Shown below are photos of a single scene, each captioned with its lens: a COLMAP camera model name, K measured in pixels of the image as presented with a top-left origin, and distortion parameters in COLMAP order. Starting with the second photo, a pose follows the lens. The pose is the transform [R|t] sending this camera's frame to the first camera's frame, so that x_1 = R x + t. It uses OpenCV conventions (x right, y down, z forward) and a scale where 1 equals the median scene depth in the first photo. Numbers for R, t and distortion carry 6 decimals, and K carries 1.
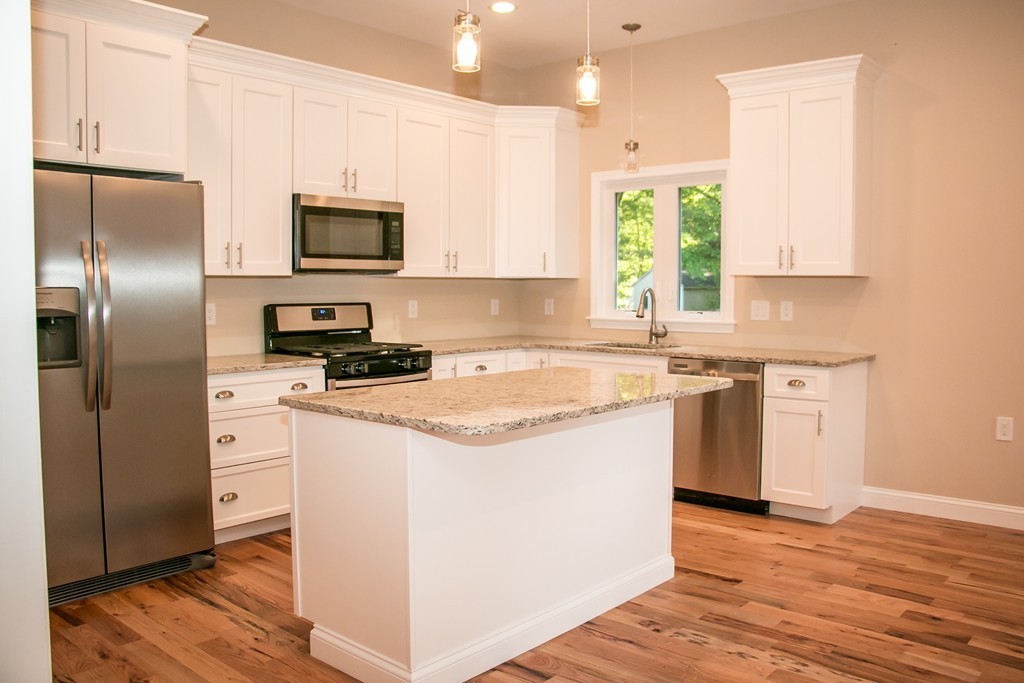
lens RADIAL K [[837.4, 0, 512.0], [0, 837.4, 341.5], [0, 0, 1]] dist [-0.170207, 0.138063]
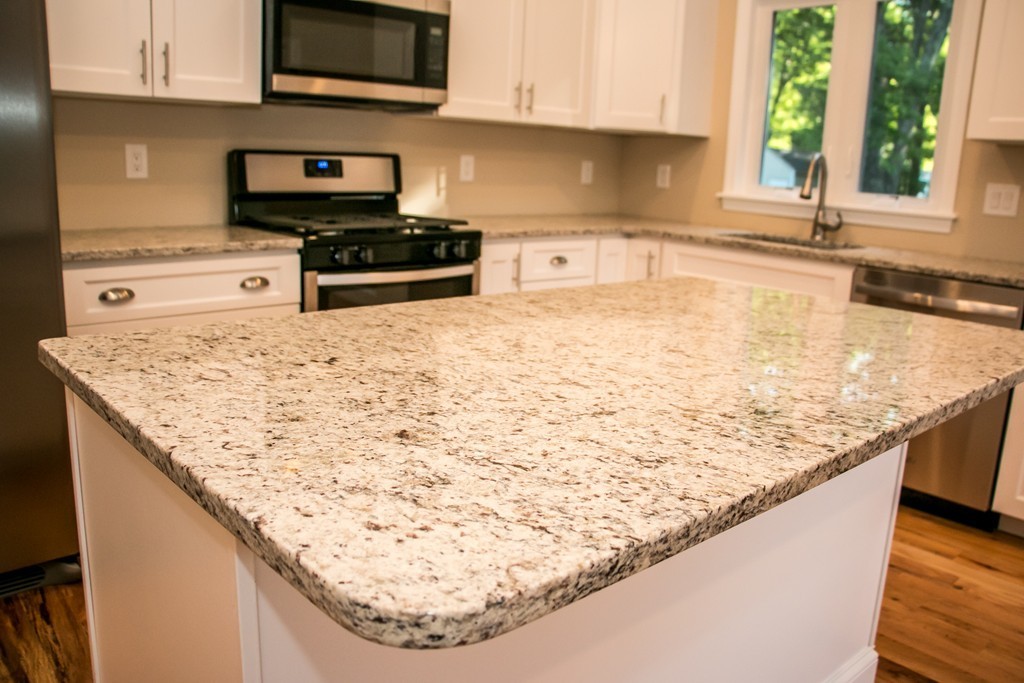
lens RADIAL K [[837.4, 0, 512.0], [0, 837.4, 341.5], [0, 0, 1]] dist [-0.170207, 0.138063]
pose [[0.992108, 0.067978, -0.105356, 0.000584], [-0.051399, 0.986924, 0.152775, -0.005154], [0.114364, -0.146154, 0.982629, 0.367057]]
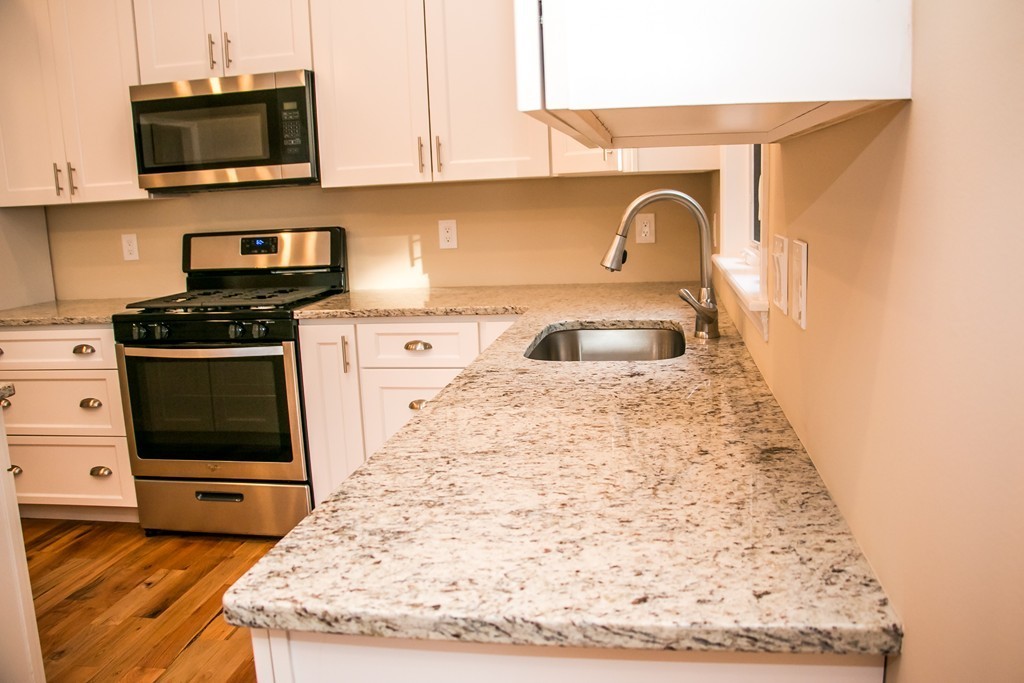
lens RADIAL K [[837.4, 0, 512.0], [0, 837.4, 341.5], [0, 0, 1]] dist [-0.170207, 0.138063]
pose [[0.535361, 0.124224, -0.835438, 0.515111], [-0.014689, 0.990345, 0.137845, -0.054594], [0.844495, -0.061525, 0.532017, 0.837496]]
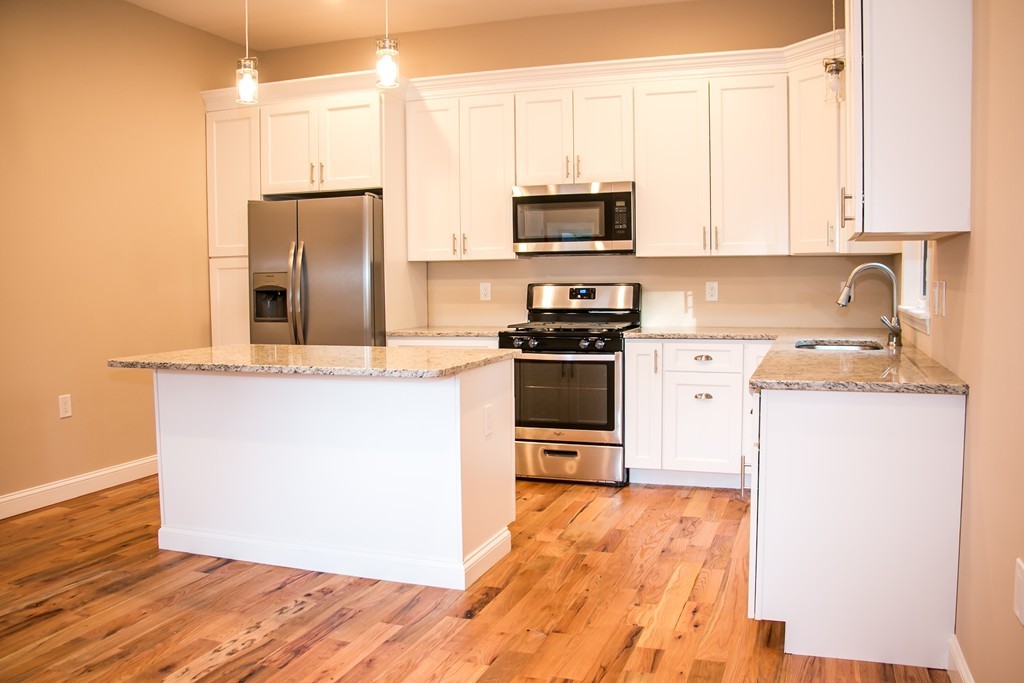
lens RADIAL K [[847.9, 0, 521.6], [0, 847.9, 339.8], [0, 0, 1]] dist [-0.178777, 0.146573]
pose [[0.382508, 0.062489, -0.921836, 0.785441], [-0.048970, 0.997679, 0.047310, -0.022355], [0.922653, 0.027046, 0.384681, 0.532591]]
